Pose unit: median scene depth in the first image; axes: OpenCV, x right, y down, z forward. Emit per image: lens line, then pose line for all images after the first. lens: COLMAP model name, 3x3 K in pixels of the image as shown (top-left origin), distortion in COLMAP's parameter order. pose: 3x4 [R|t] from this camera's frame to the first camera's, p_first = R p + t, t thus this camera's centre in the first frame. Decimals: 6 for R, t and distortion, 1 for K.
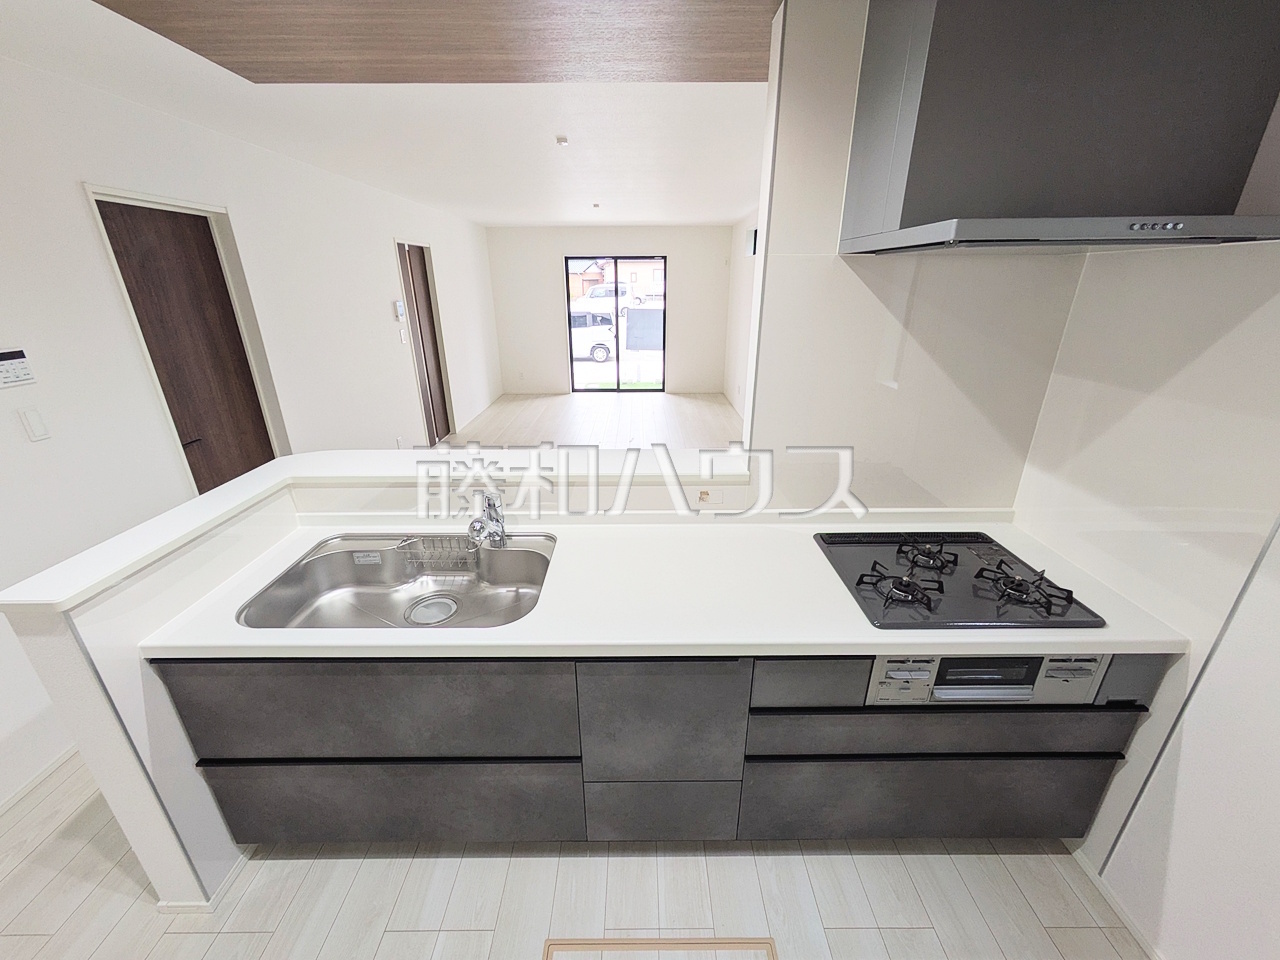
lens RADIAL K [[506.2, 0, 639.1], [0, 506.2, 481.6], [0, 0, 1]] dist [-0.000148, -0.000371]
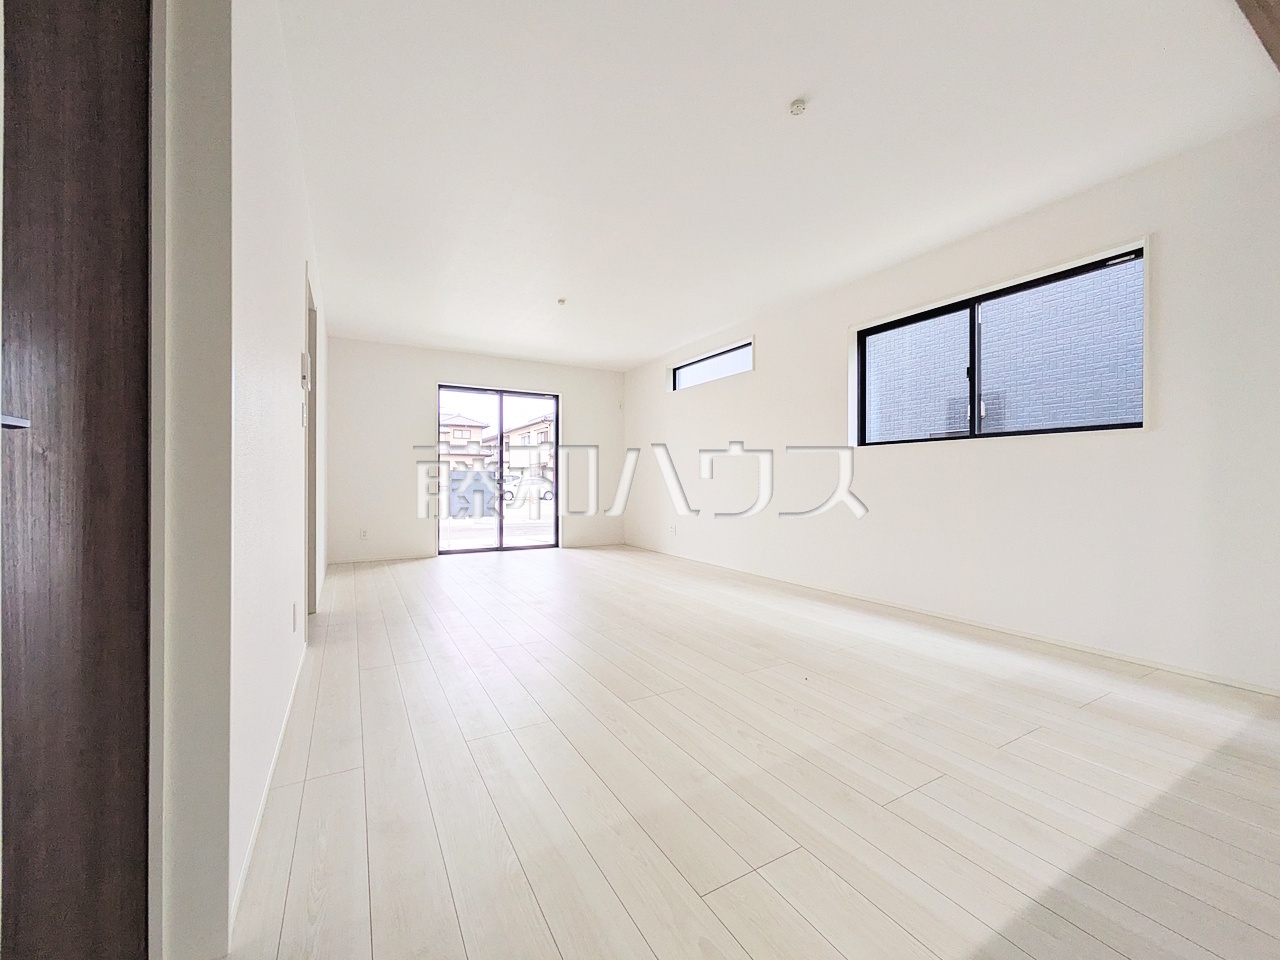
lens RADIAL K [[506.2, 0, 639.1], [0, 506.2, 481.6], [0, 0, 1]] dist [-0.000148, -0.000371]
pose [[0.869683, 0.000151, 0.493611, -0.250056], [0.180564, 0.930595, -0.318416, 0.009106], [-0.459400, 0.366050, 0.809295, 0.248914]]
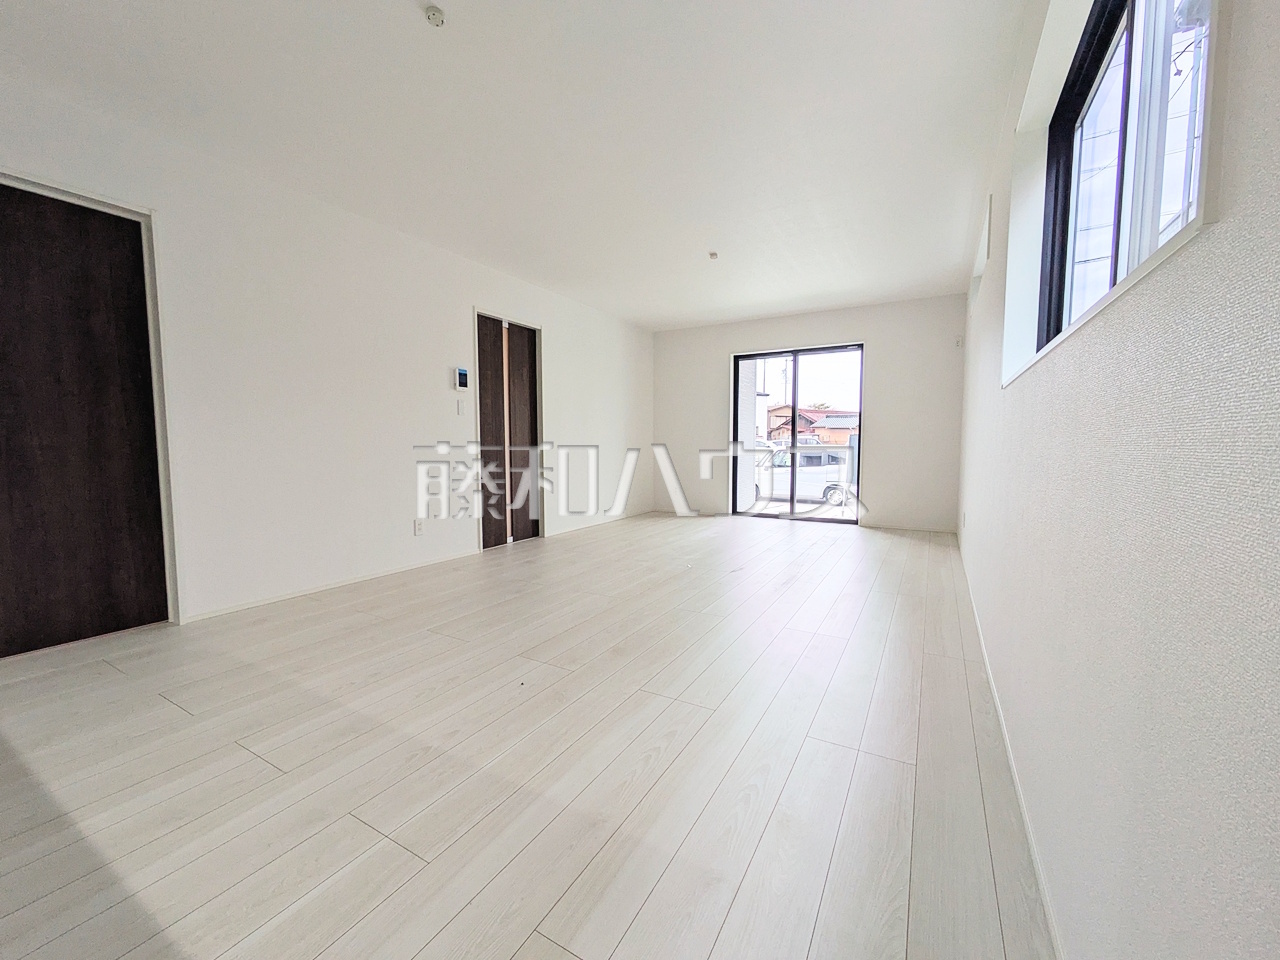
lens RADIAL K [[506.2, 0, 639.1], [0, 506.2, 481.6], [0, 0, 1]] dist [-0.000148, -0.000371]
pose [[0.867278, 0.039109, -0.496286, 0.138490], [-0.183919, 0.951552, -0.246419, -0.005073], [0.462605, 0.304990, 0.832453, 0.268757]]
